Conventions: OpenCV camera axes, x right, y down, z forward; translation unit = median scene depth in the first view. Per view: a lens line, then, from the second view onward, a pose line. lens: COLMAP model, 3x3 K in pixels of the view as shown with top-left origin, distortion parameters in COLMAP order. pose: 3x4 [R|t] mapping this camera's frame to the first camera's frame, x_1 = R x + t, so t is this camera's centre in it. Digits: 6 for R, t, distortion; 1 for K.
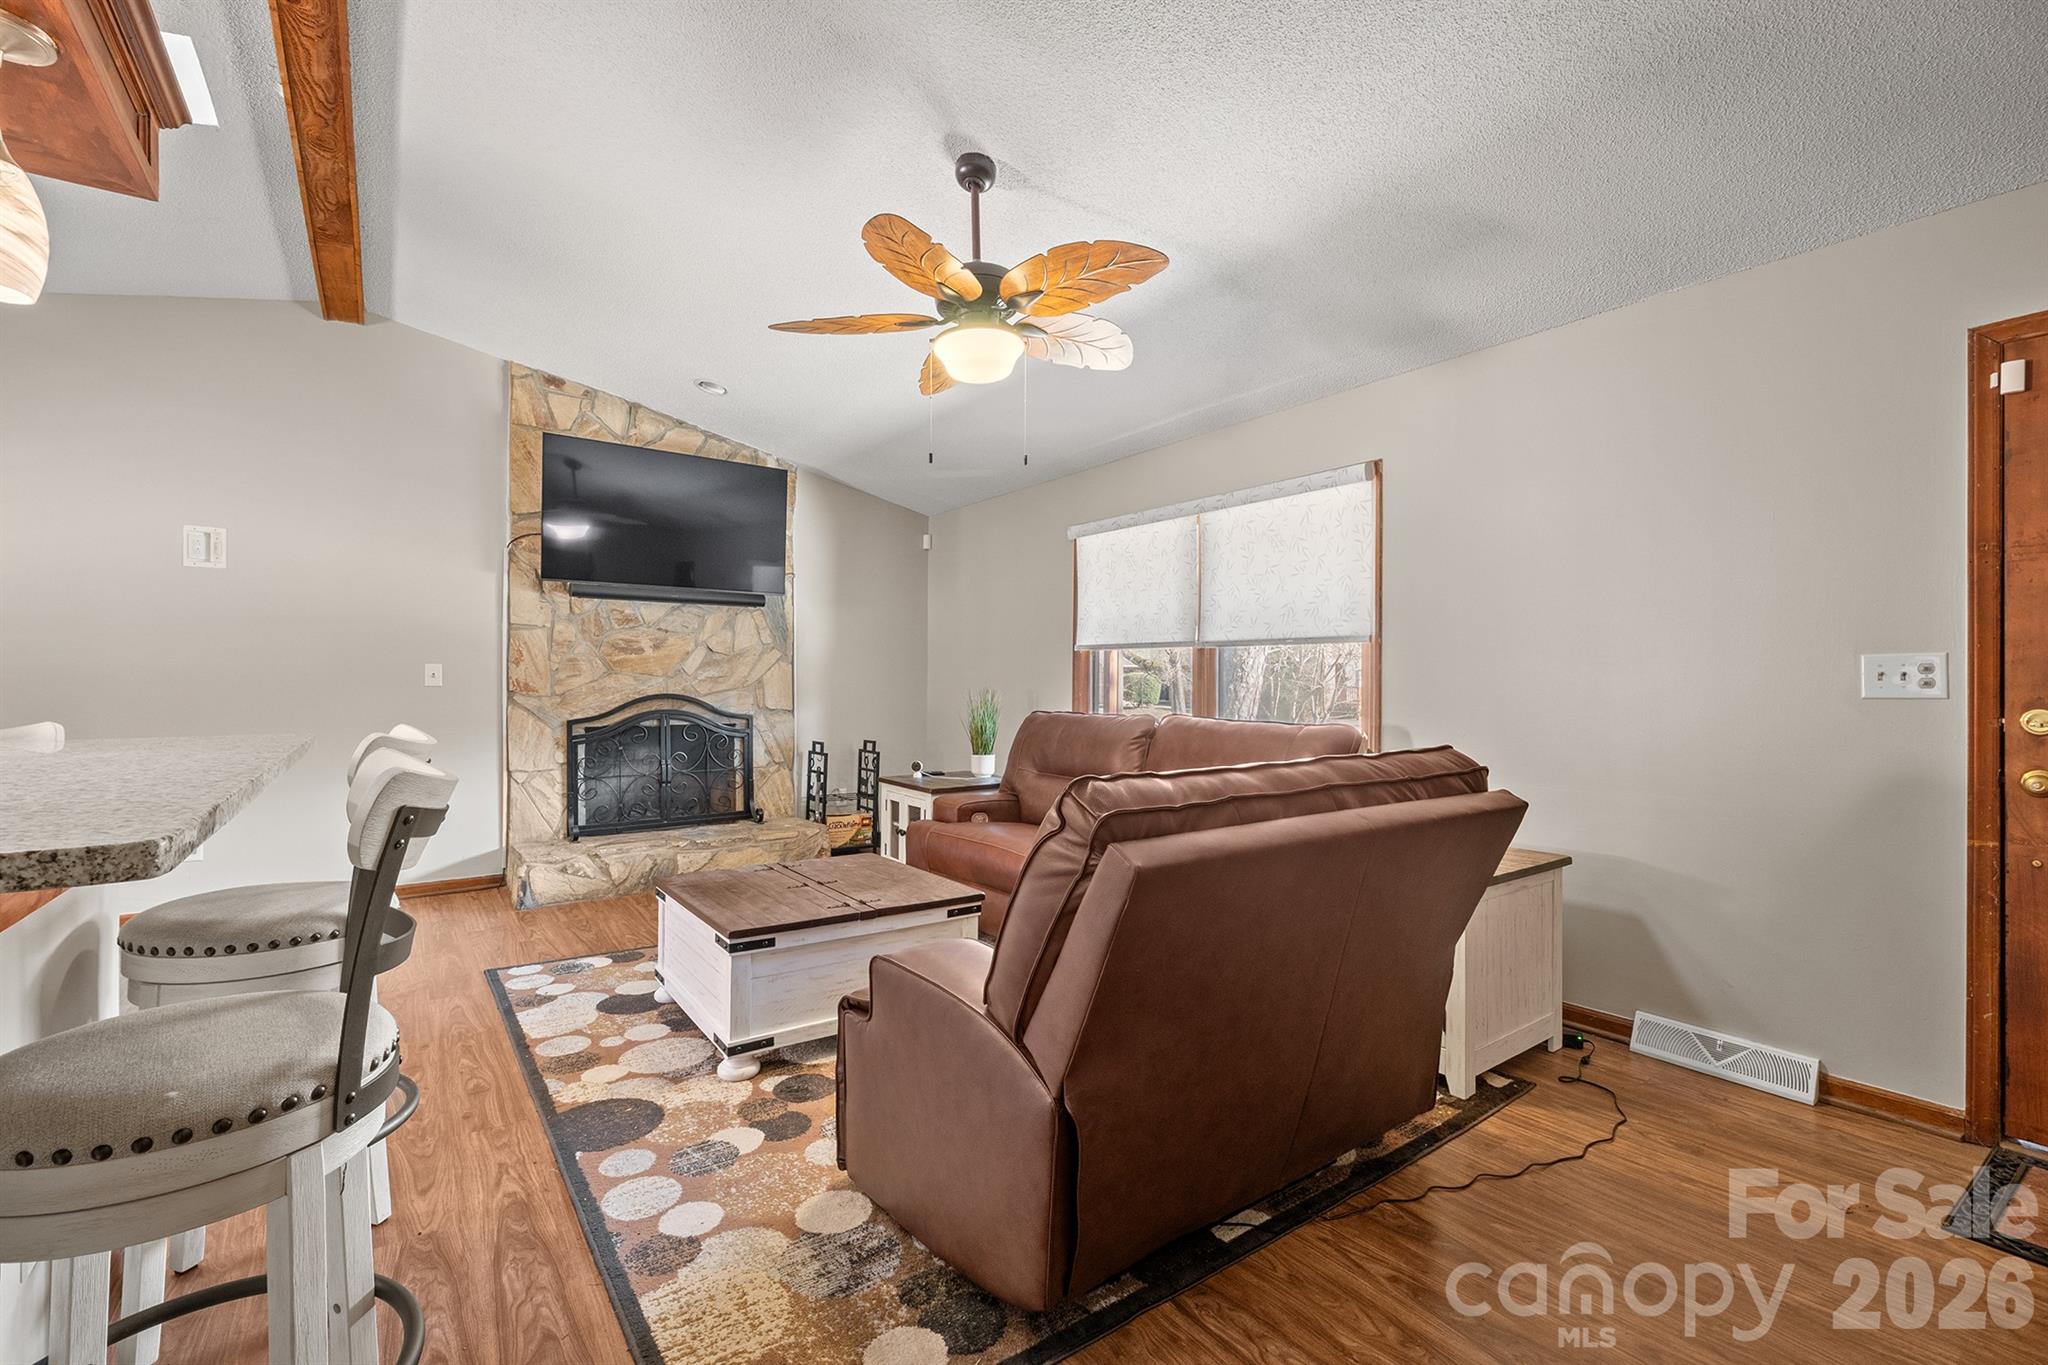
lens RADIAL K [[870.1, 0, 1021.3], [0, 870.1, 687.4], [0, 0, 1]] dist [-0.006283, -0.000059]
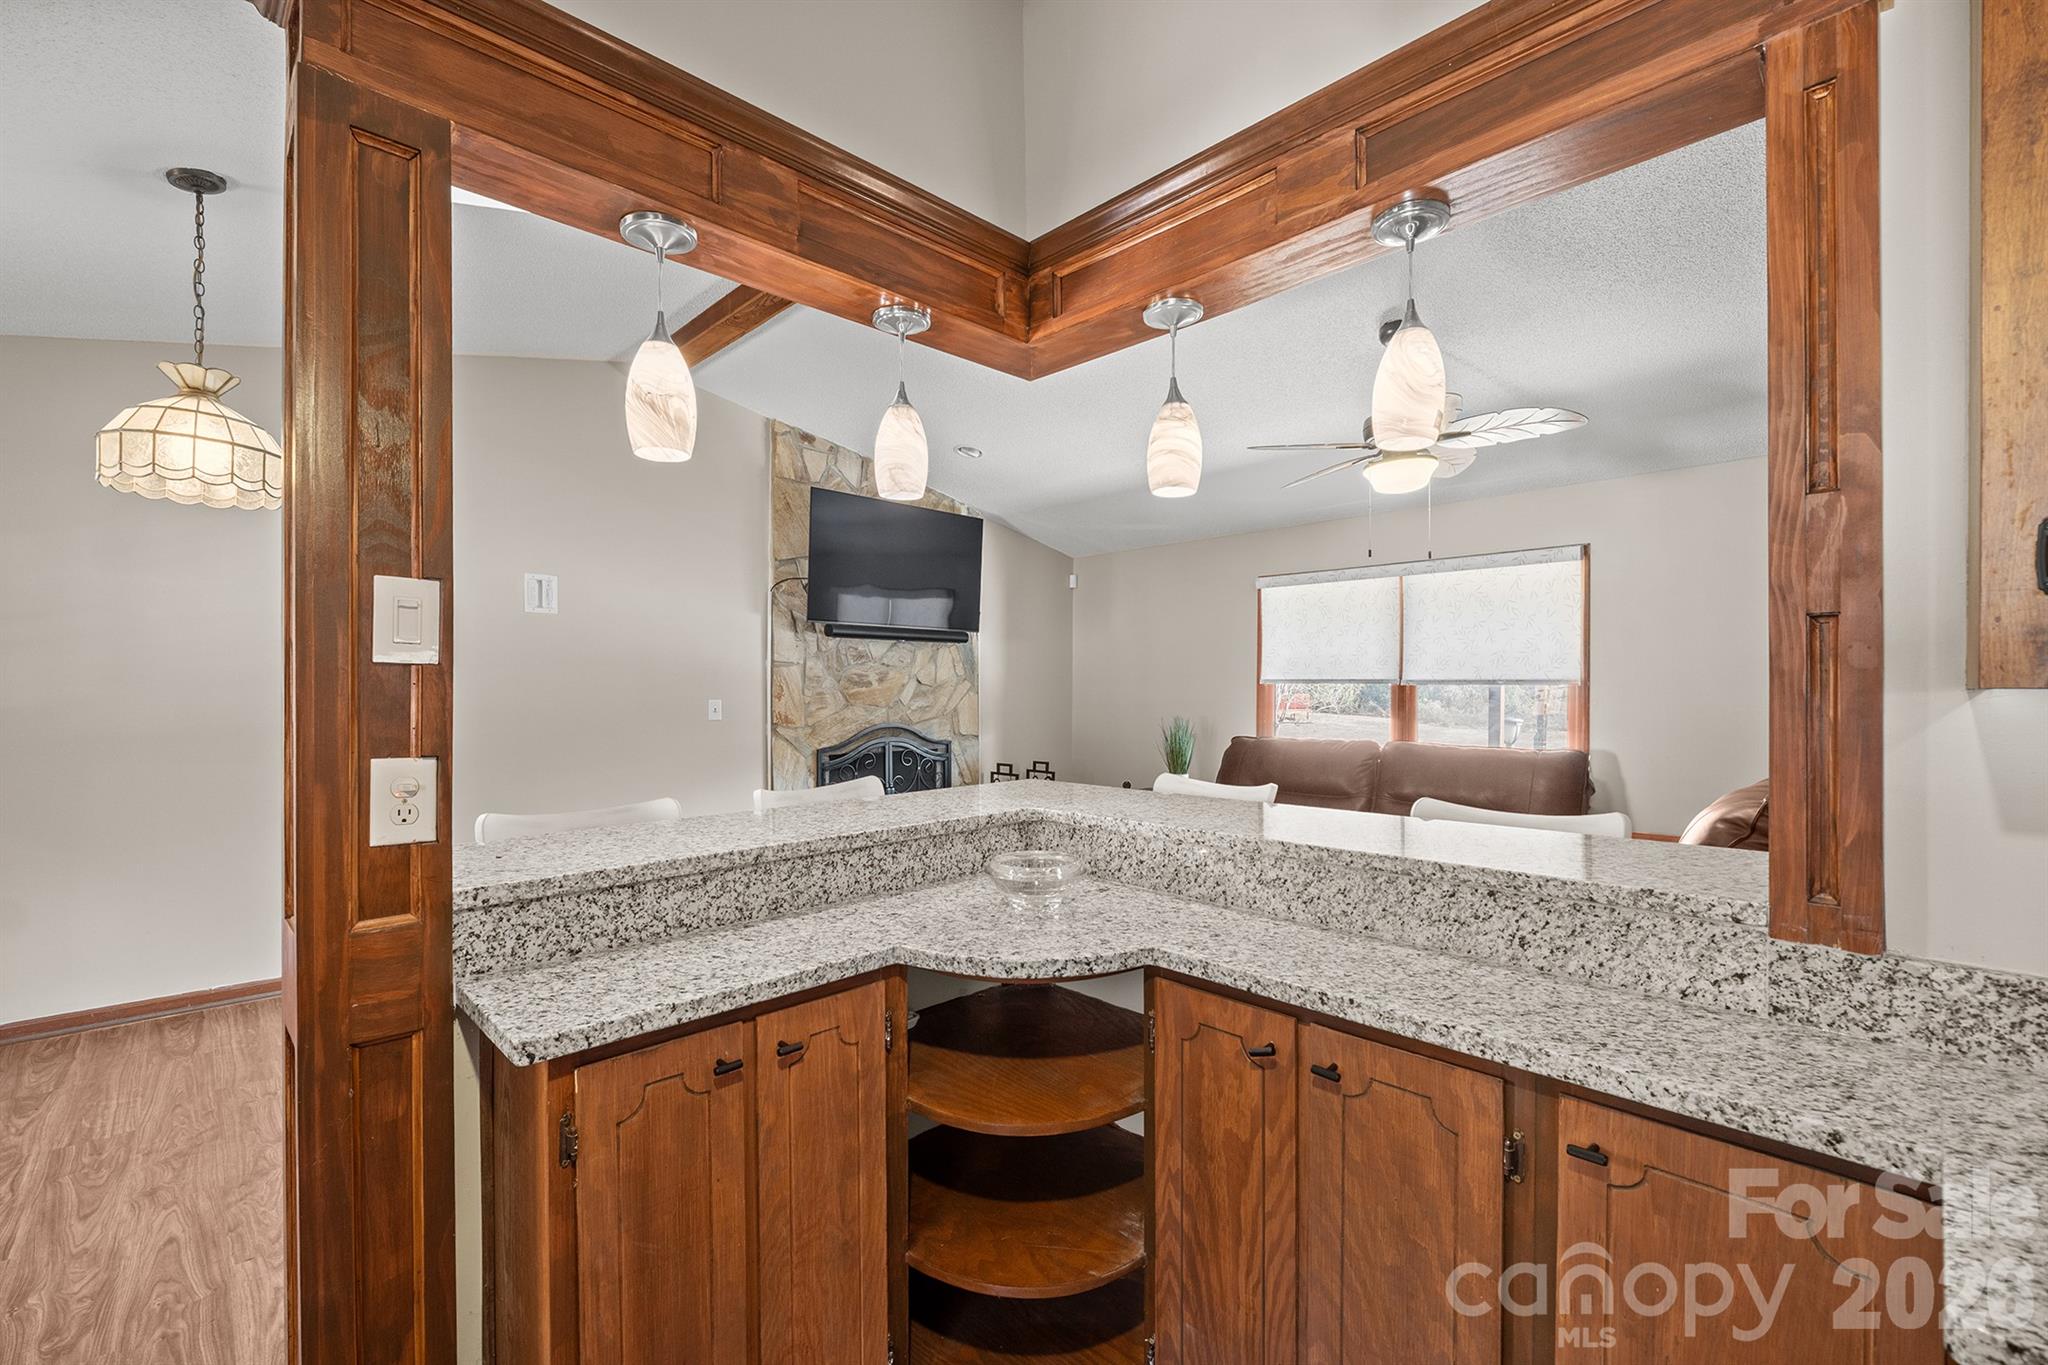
lens RADIAL K [[870.1, 0, 1019.2], [0, 870.1, 691.3], [0, 0, 1]] dist [-0.006283, -0.000059]
pose [[0.990281, -0.003599, 0.139035, -0.424885], [0.004135, 0.999985, -0.003564, -0.029846], [-0.139020, 0.004105, 0.990281, -0.113644]]
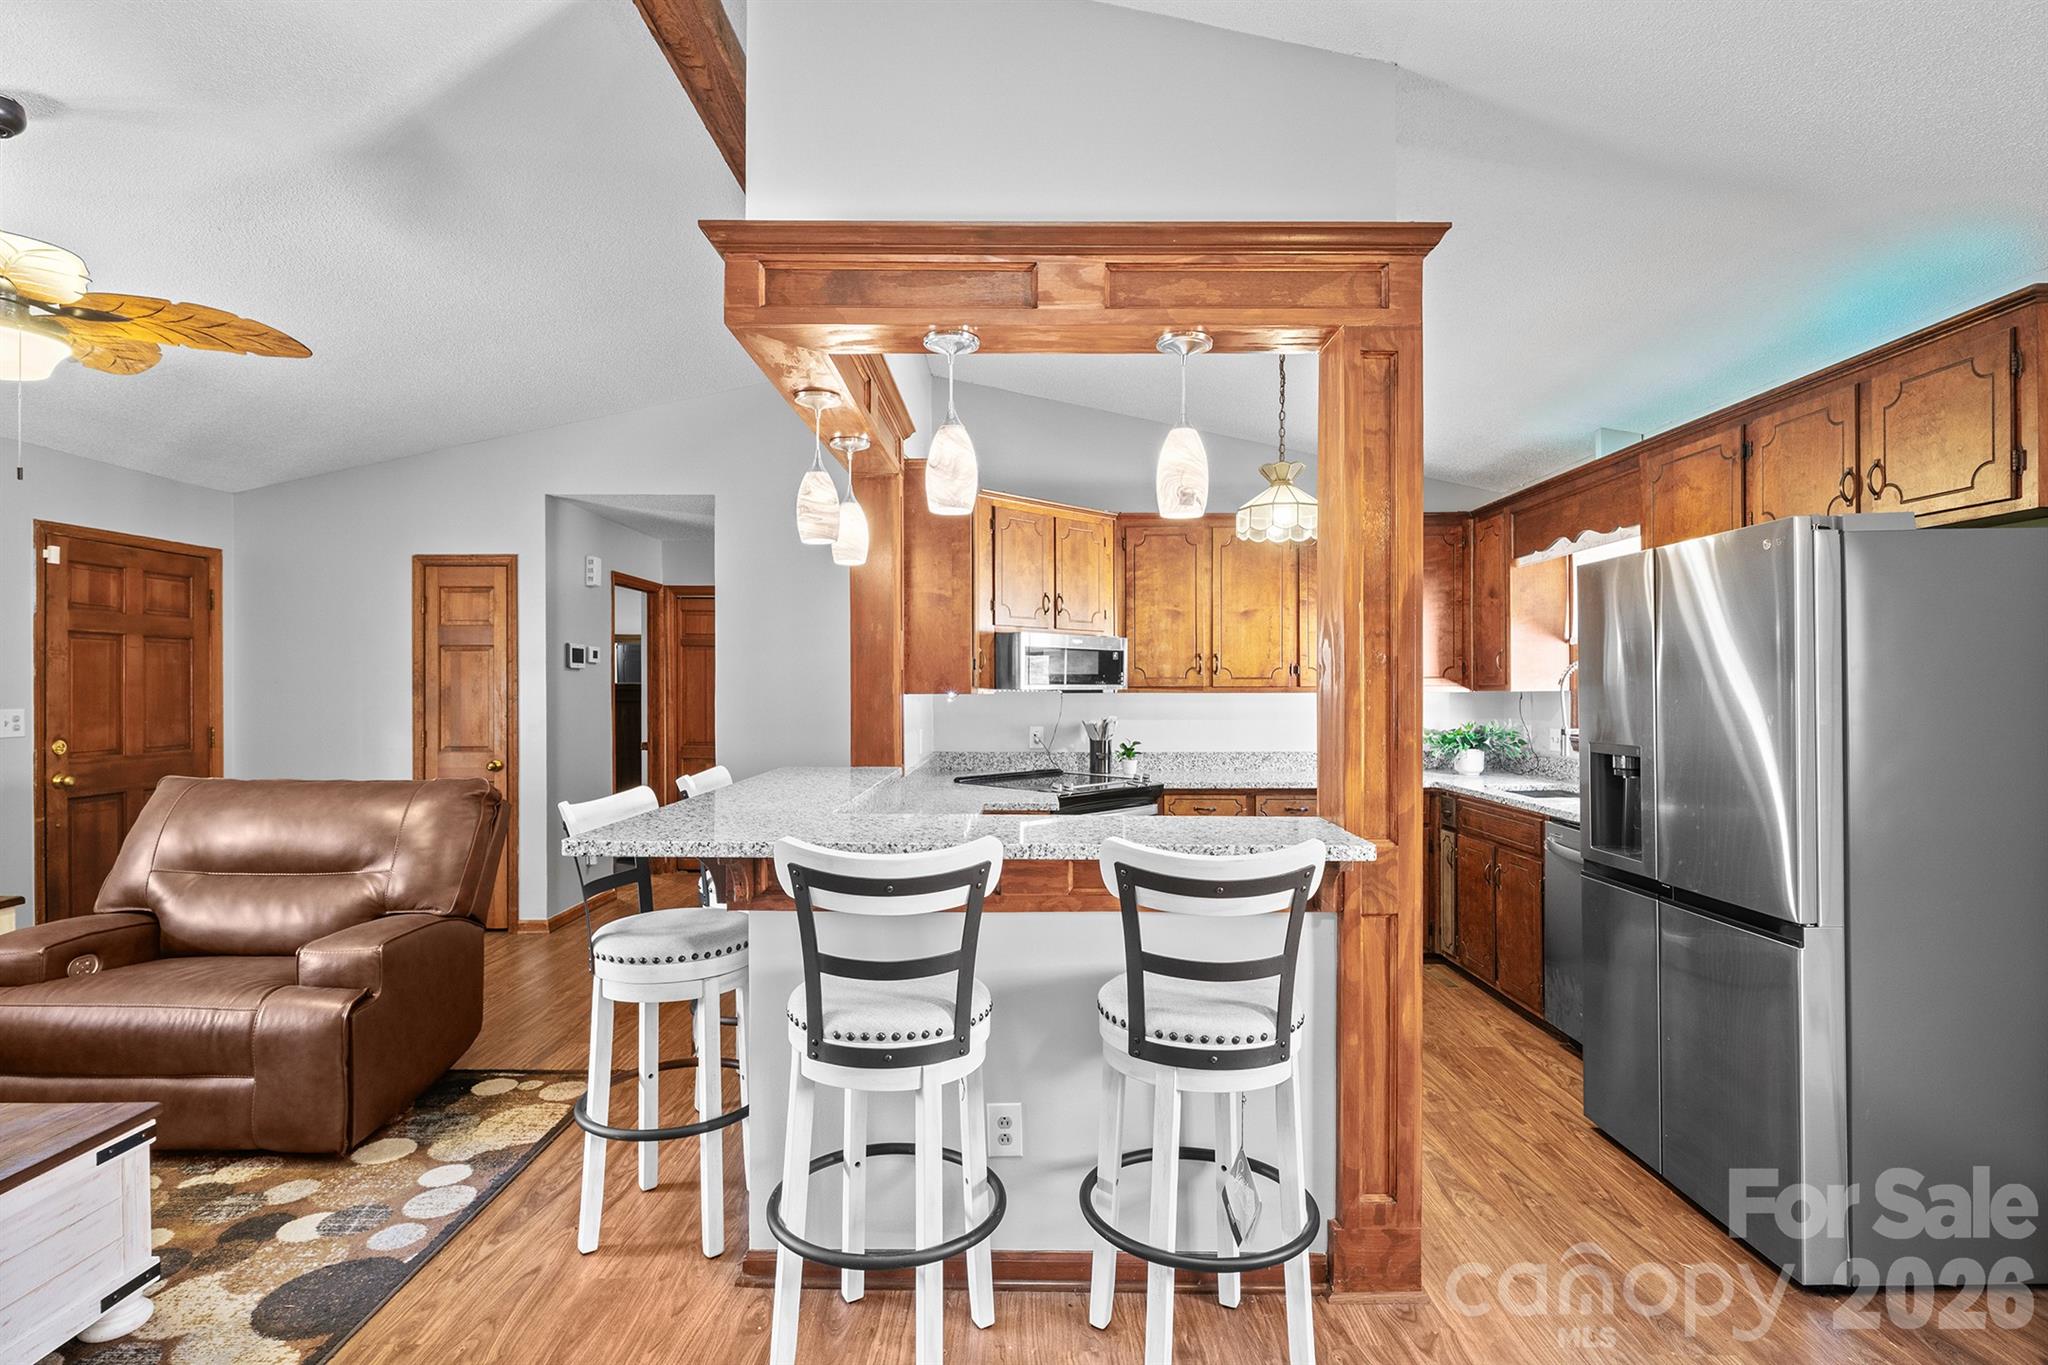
lens RADIAL K [[1001.7, 0, 1024.7], [0, 1001.7, 691.1], [0, 0, 1]] dist [-0.006011, -0.000682]
pose [[-0.803513, -0.004355, 0.595271, -0.720586], [0.000693, 0.999966, 0.008251, -0.039972], [-0.595287, 0.007042, -0.803483, 0.622969]]
